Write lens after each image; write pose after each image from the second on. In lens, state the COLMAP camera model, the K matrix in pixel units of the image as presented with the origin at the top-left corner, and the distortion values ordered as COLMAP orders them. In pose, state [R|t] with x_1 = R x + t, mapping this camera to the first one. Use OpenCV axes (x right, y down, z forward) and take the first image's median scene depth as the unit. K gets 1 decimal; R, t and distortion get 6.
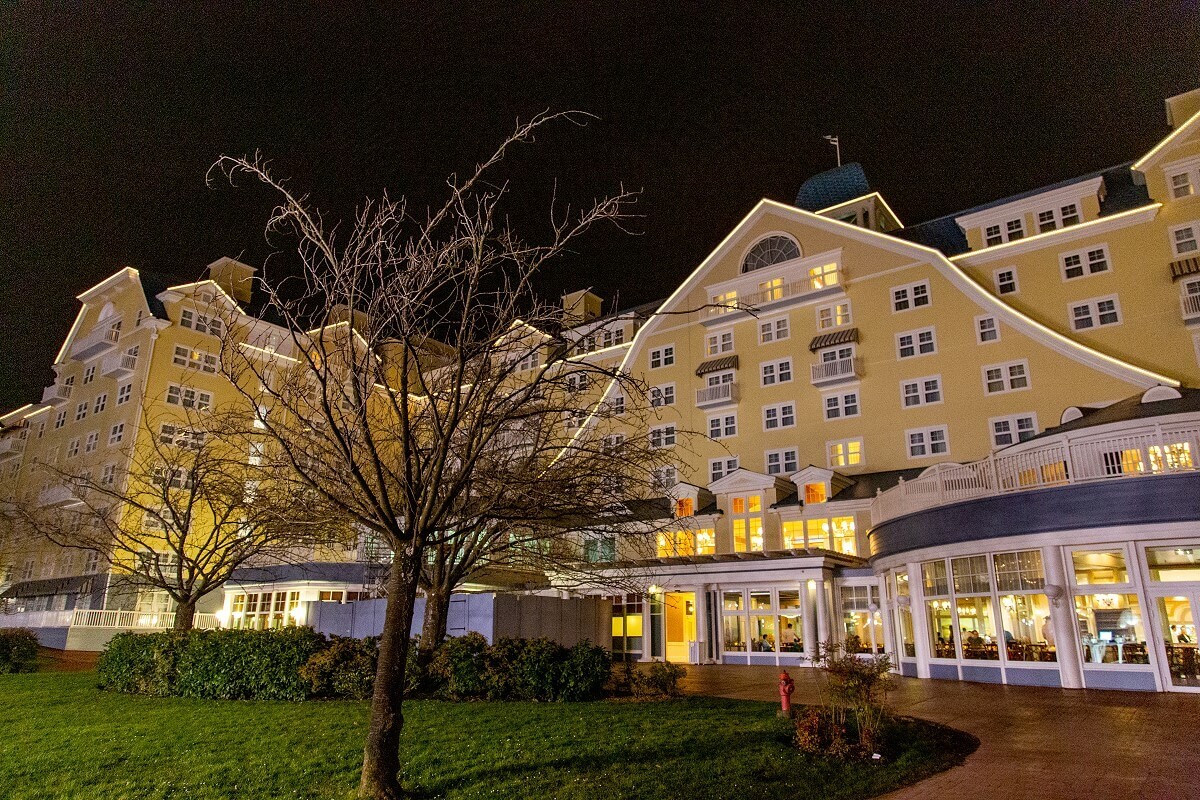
lens RADIAL K [[802.1, 0, 600.3], [0, 802.1, 400.2], [0, 0, 1]] dist [0.008540, 0.002662]
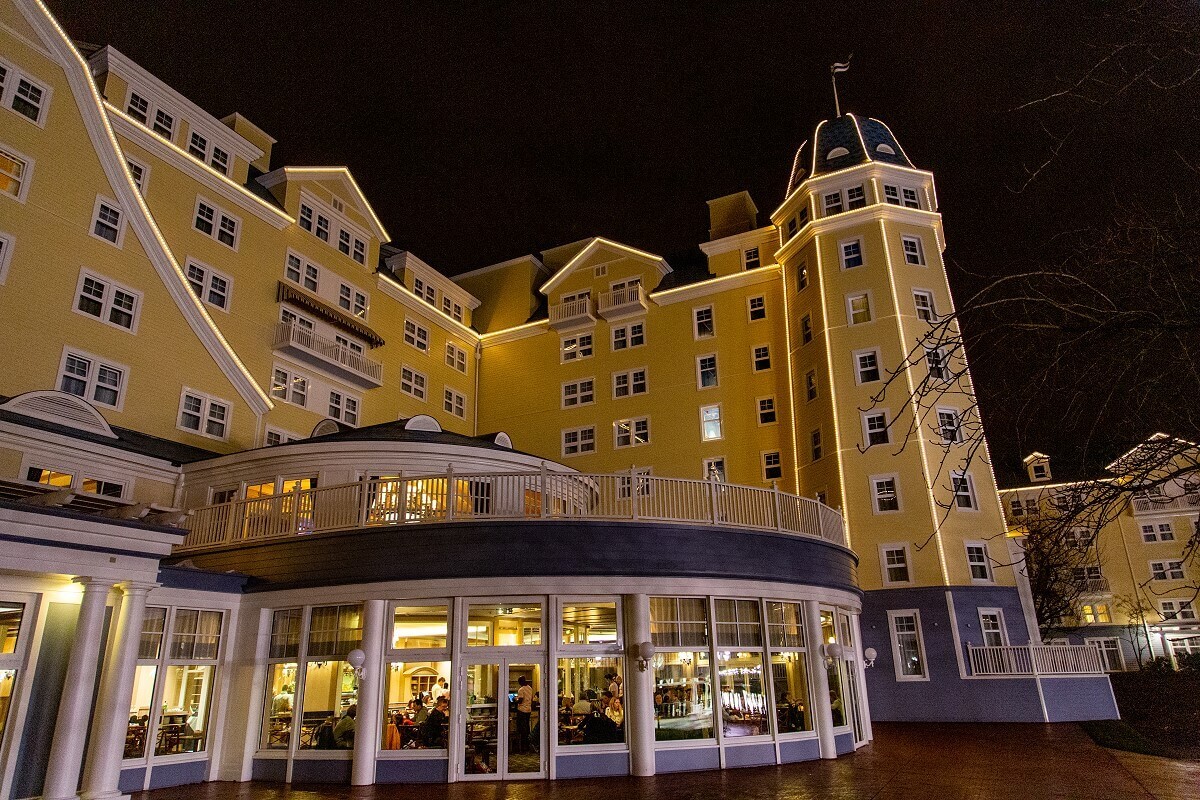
lens RADIAL K [[802.1, 0, 600.8], [0, 802.1, 393.3], [0, 0, 1]] dist [0.008540, 0.002662]
pose [[-0.196011, 0.331293, 0.922944, -0.159109], [-0.258294, 0.890521, -0.374510, 0.186387], [-0.945973, -0.311798, -0.088981, 0.682809]]
